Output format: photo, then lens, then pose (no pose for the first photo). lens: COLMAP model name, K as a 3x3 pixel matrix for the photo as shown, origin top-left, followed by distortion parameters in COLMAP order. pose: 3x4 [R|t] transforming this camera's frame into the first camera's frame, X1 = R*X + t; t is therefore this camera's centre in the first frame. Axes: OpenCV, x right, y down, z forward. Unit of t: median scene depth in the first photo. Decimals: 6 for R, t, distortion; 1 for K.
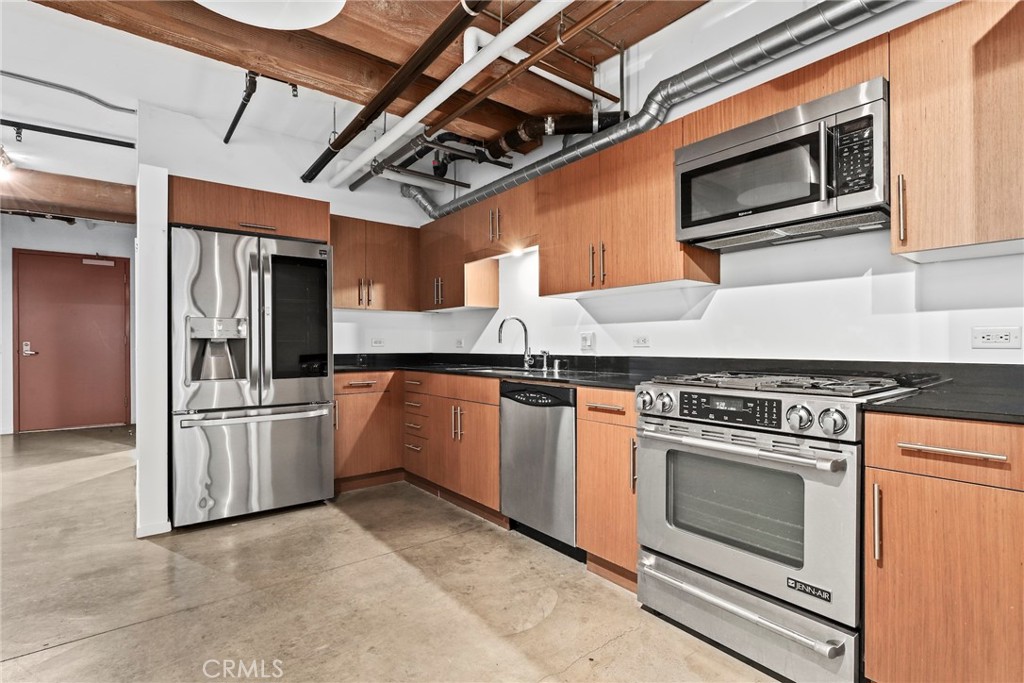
lens RADIAL K [[476.5, 0, 510.0], [0, 476.5, 345.3], [0, 0, 1]] dist [-0.012520, 0.000128]
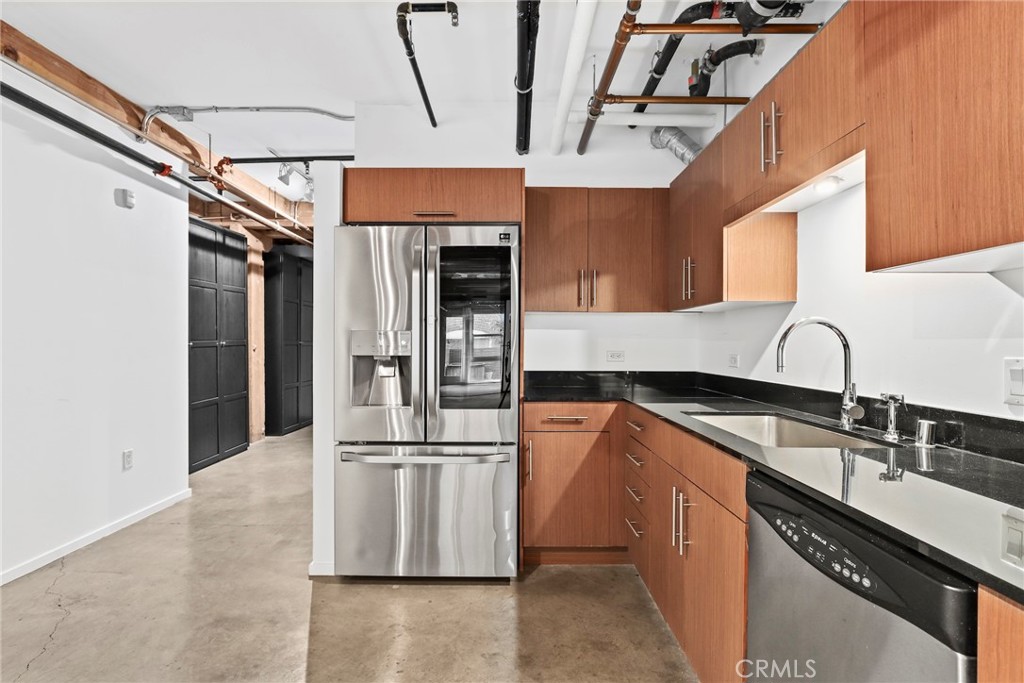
lens RADIAL K [[483.0, 0, 512.0], [0, 483.0, 346.1], [0, 0, 1]] dist [-0.012999, 0.003148]
pose [[0.791000, 0.009056, -0.611749, 0.067677], [-0.005014, 0.999953, 0.008320, -0.036199], [0.611795, -0.003513, 0.791008, 0.439592]]
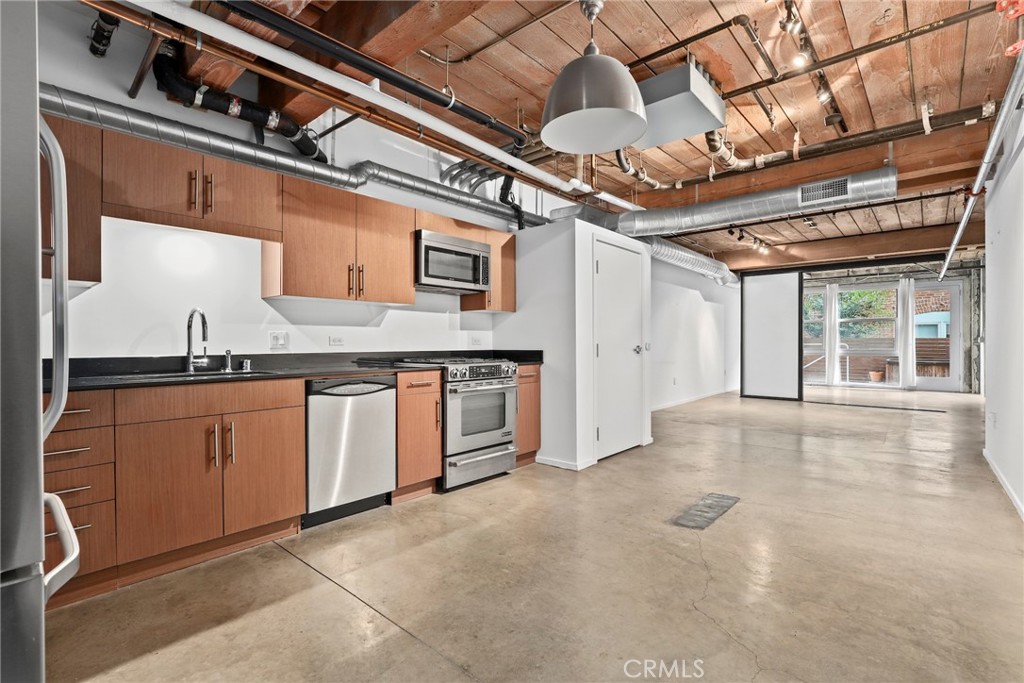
lens RADIAL K [[476.5, 0, 505.9], [0, 476.5, 342.6], [0, 0, 1]] dist [-0.012520, 0.000128]
pose [[-0.171769, 0.003574, 0.985131, -0.918680], [0.003870, 0.999988, -0.002953, 0.001414], [-0.985130, 0.003306, -0.171781, 0.659125]]
